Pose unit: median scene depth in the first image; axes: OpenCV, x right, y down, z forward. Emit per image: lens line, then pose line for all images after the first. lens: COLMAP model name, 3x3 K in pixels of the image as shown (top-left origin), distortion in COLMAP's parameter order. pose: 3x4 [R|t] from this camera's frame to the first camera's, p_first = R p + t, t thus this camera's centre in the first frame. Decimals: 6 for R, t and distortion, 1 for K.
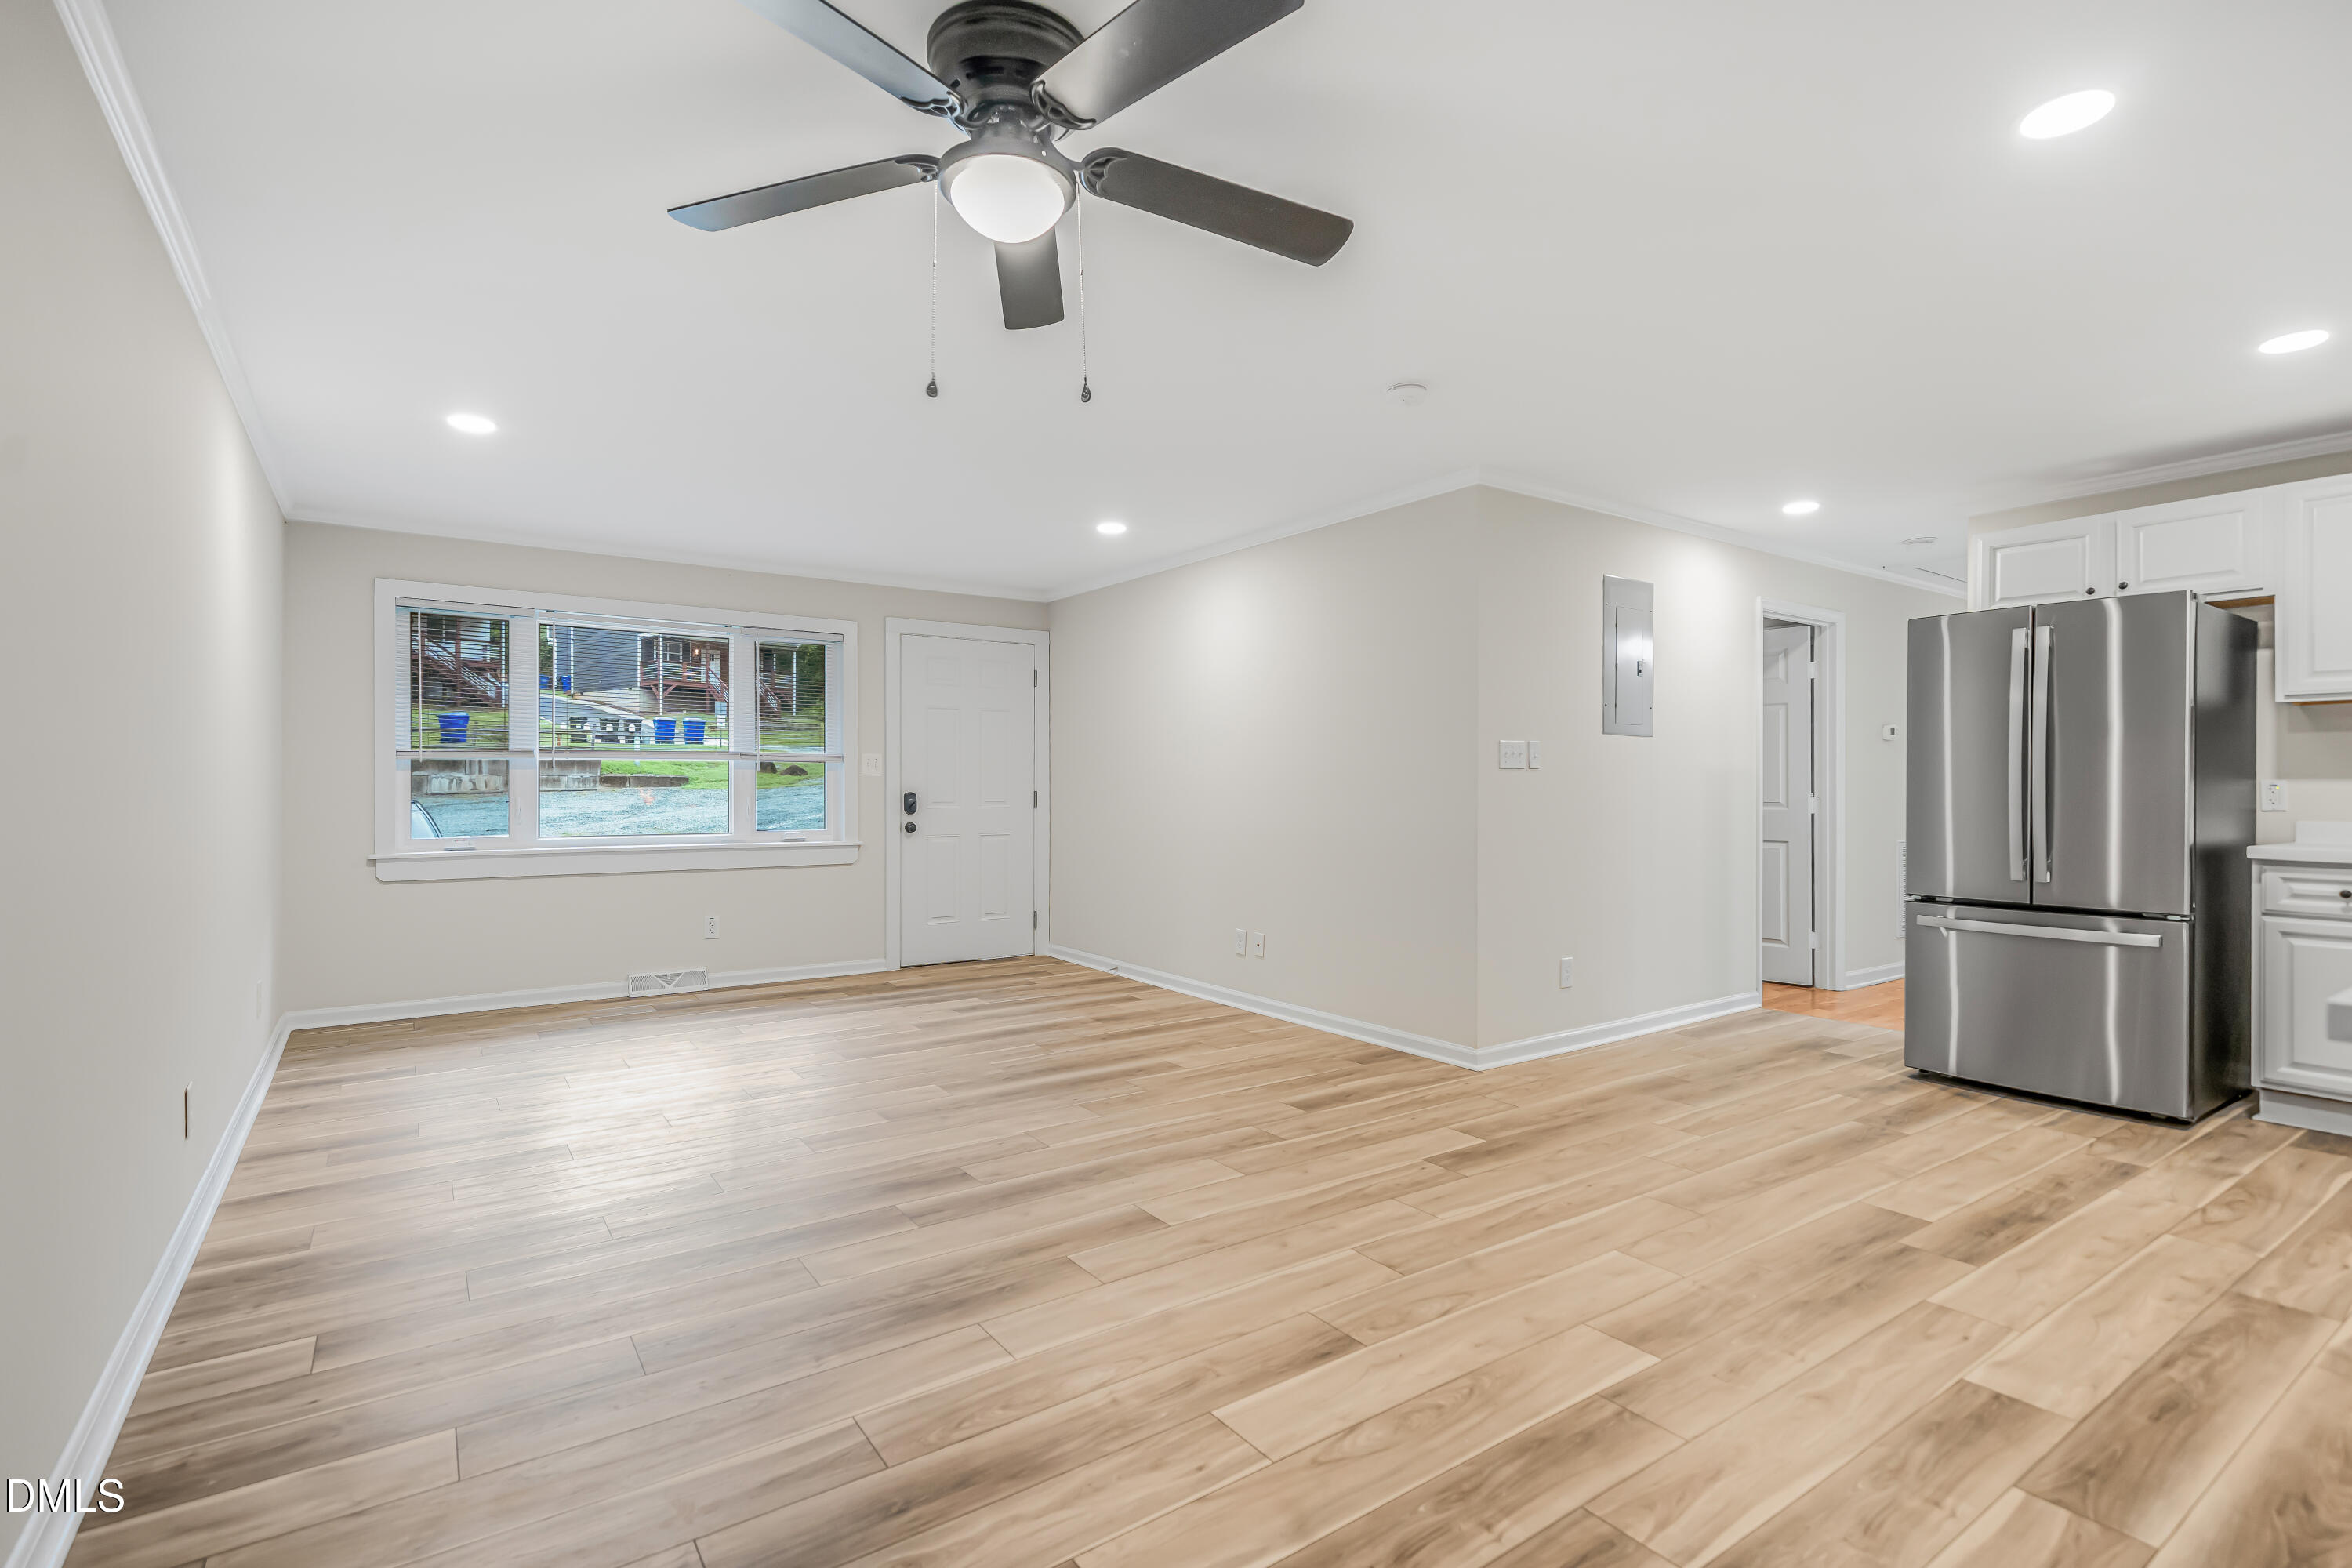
lens RADIAL K [[1114.3, 0, 1175.4], [0, 1114.3, 785.3], [0, 0, 1]] dist [0.011770, 0.000487]
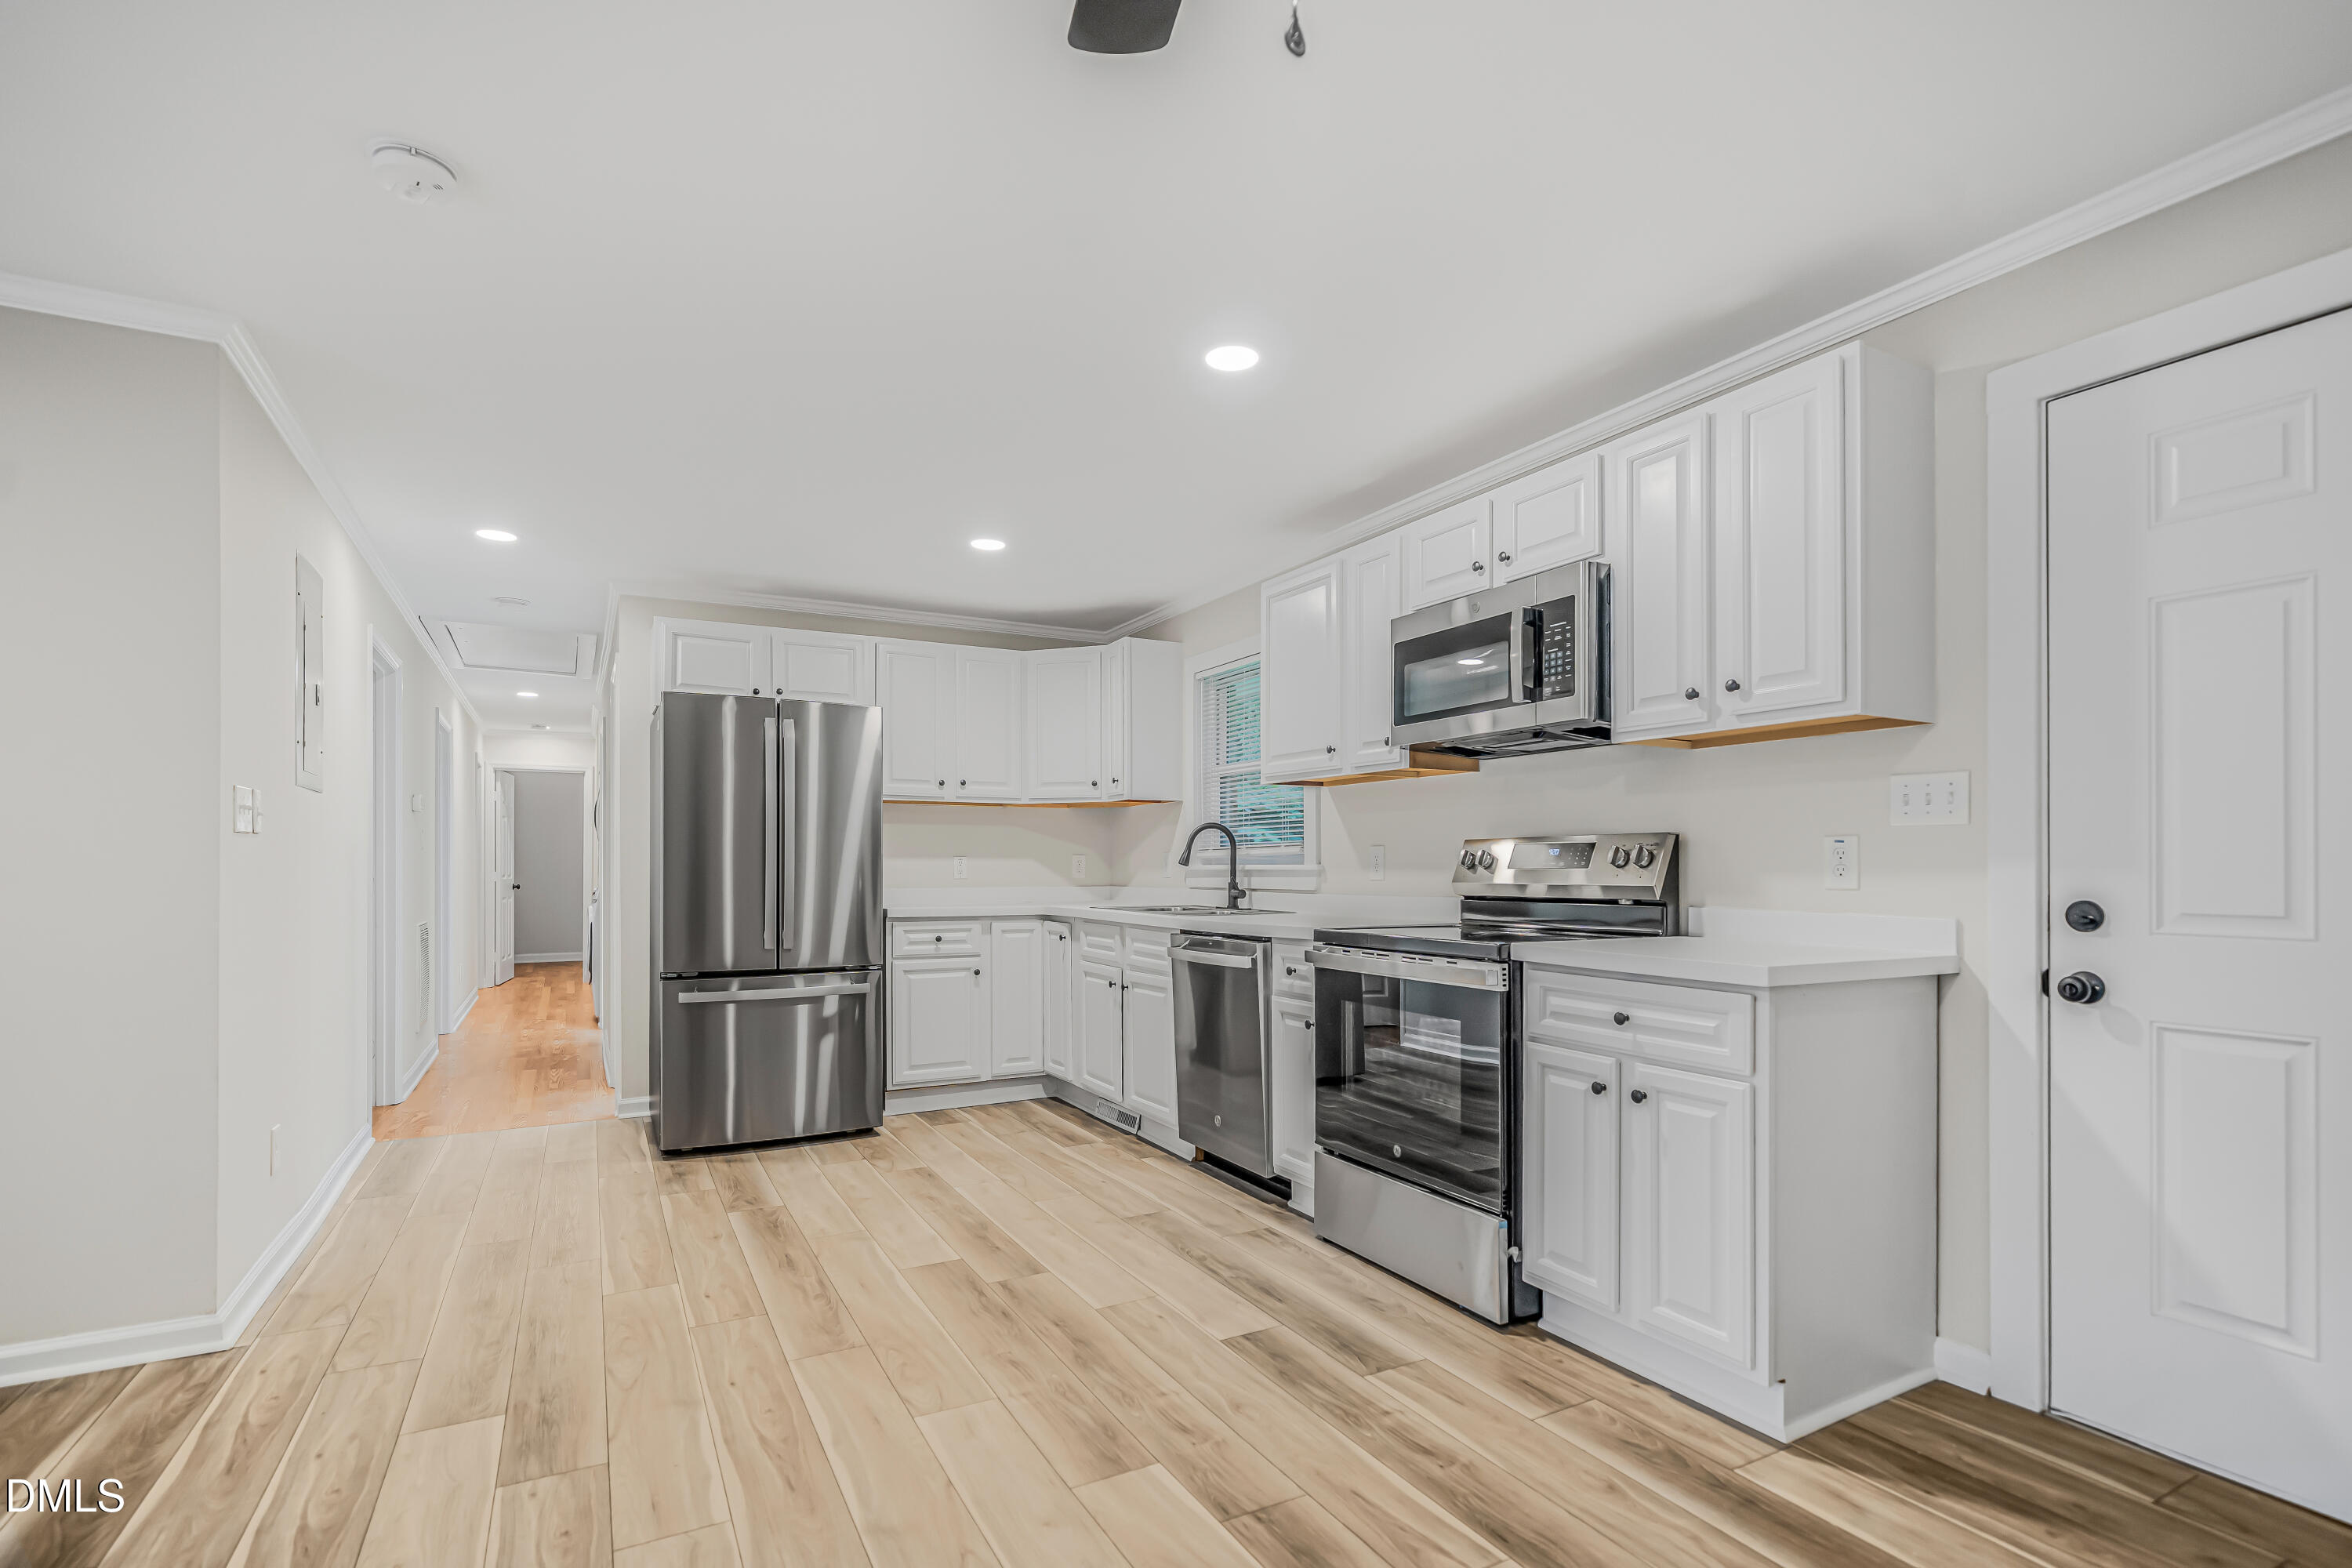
lens RADIAL K [[1114.3, 0, 1174.6], [0, 1114.3, 858.7], [0, 0, 1]] dist [0.011770, 0.000487]
pose [[0.120500, 0.003212, 0.992708, -0.311784], [-0.000279, 0.999995, -0.003202, 0.000172], [-0.992713, 0.000109, 0.120501, 0.530575]]
